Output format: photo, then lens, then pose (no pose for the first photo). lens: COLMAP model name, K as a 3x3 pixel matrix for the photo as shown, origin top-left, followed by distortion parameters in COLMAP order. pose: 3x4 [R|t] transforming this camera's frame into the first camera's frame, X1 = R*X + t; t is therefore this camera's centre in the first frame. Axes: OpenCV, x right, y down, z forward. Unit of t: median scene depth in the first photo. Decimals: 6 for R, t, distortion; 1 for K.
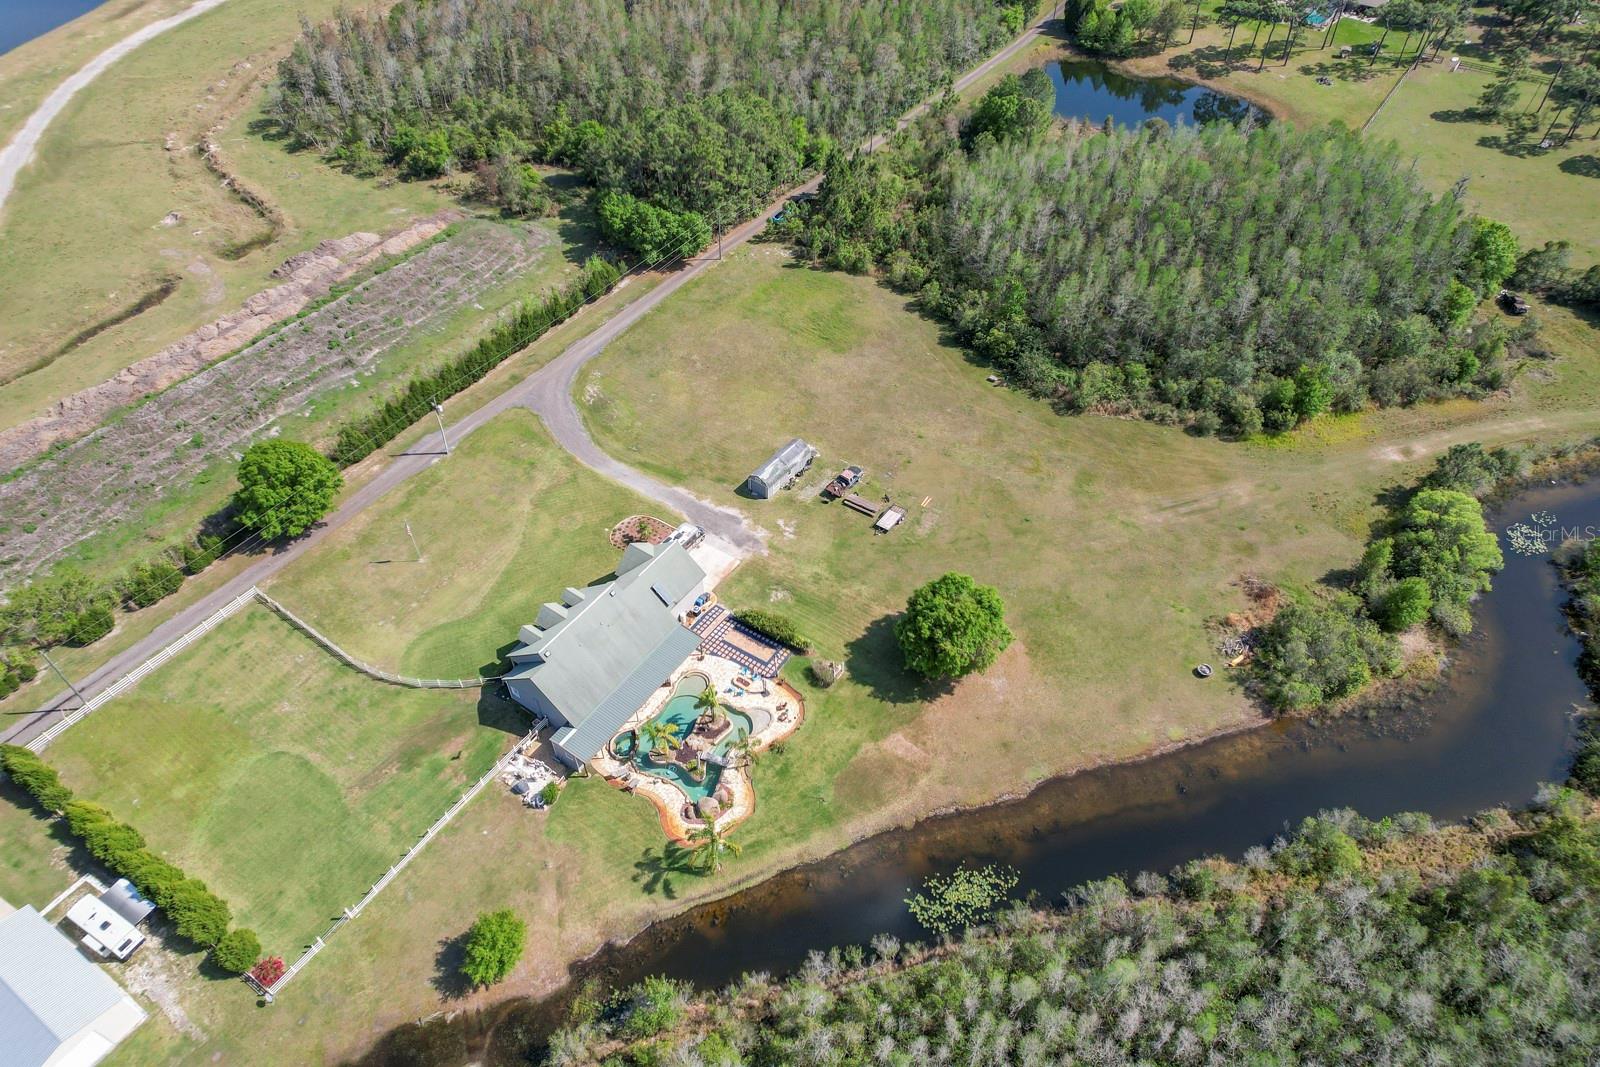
lens RADIAL K [[1023.0, 0, 792.9], [0, 1023.0, 528.2], [0, 0, 1]] dist [-0.068263, 0.060651]
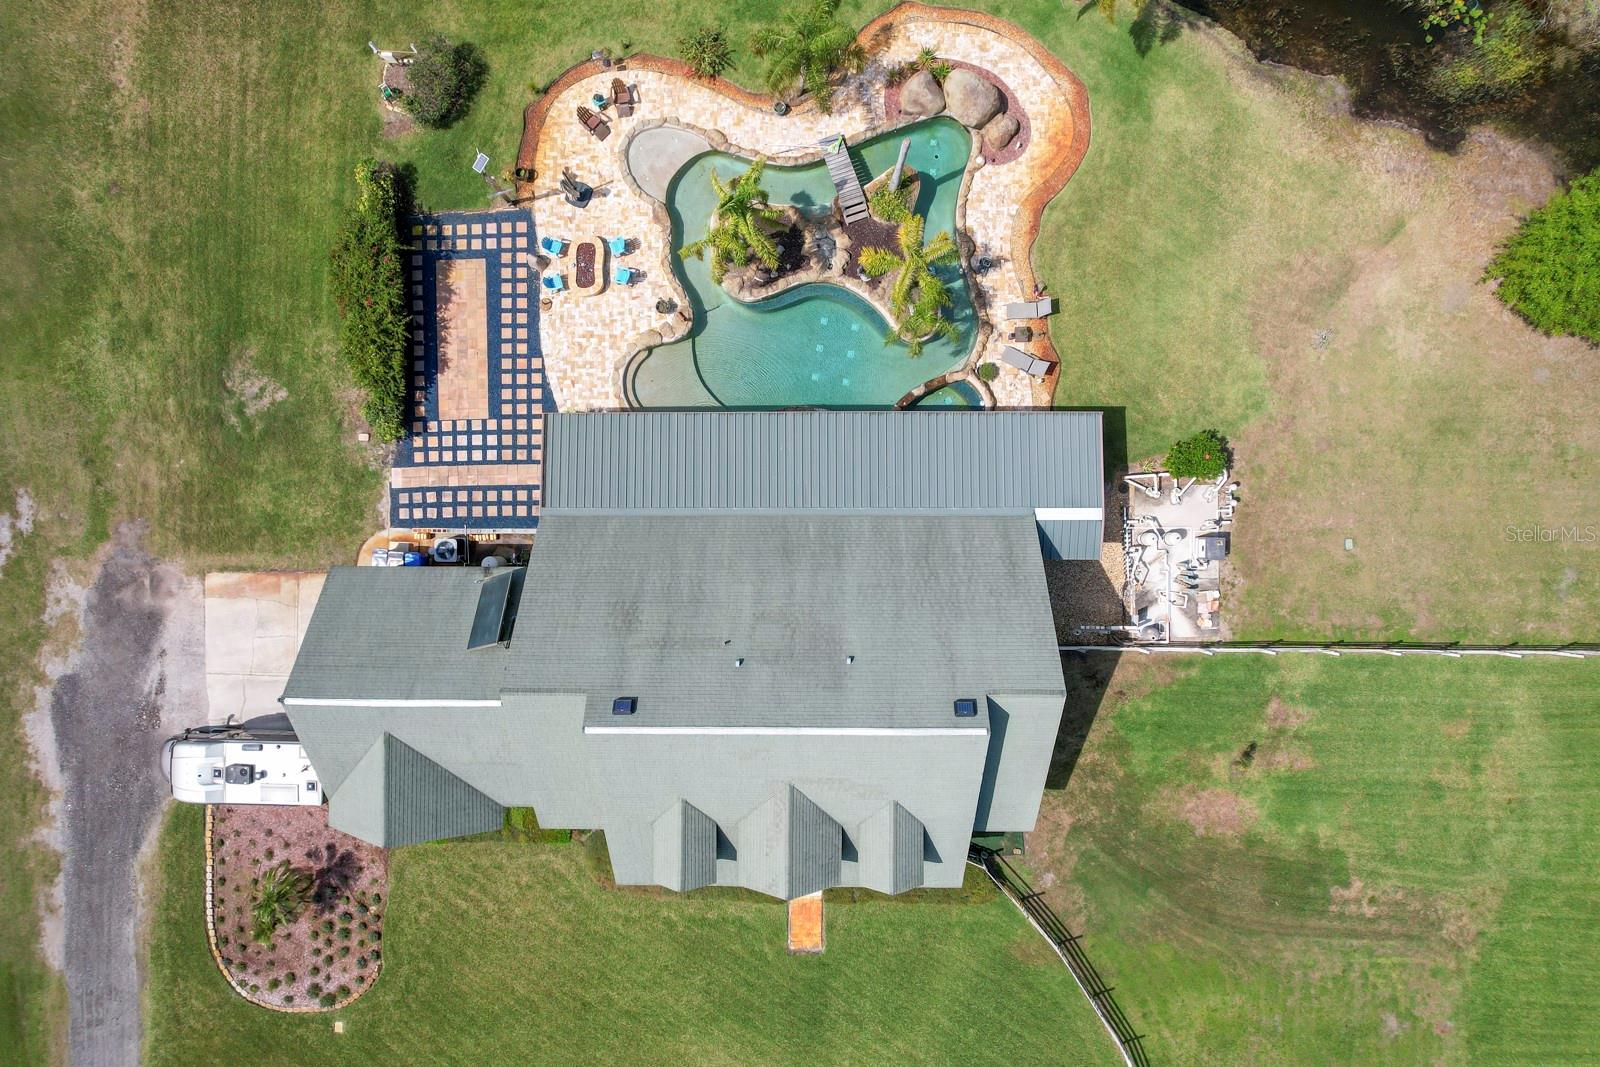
lens RADIAL K [[1023.0, 0, 809.3], [0, 1023.0, 537.8], [0, 0, 1]] dist [-0.068263, 0.060651]
pose [[-0.568223, -0.822754, 0.014088, -0.164378], [0.592210, -0.396994, 0.701201, -0.075354], [-0.571323, 0.406782, 0.712824, 0.727365]]
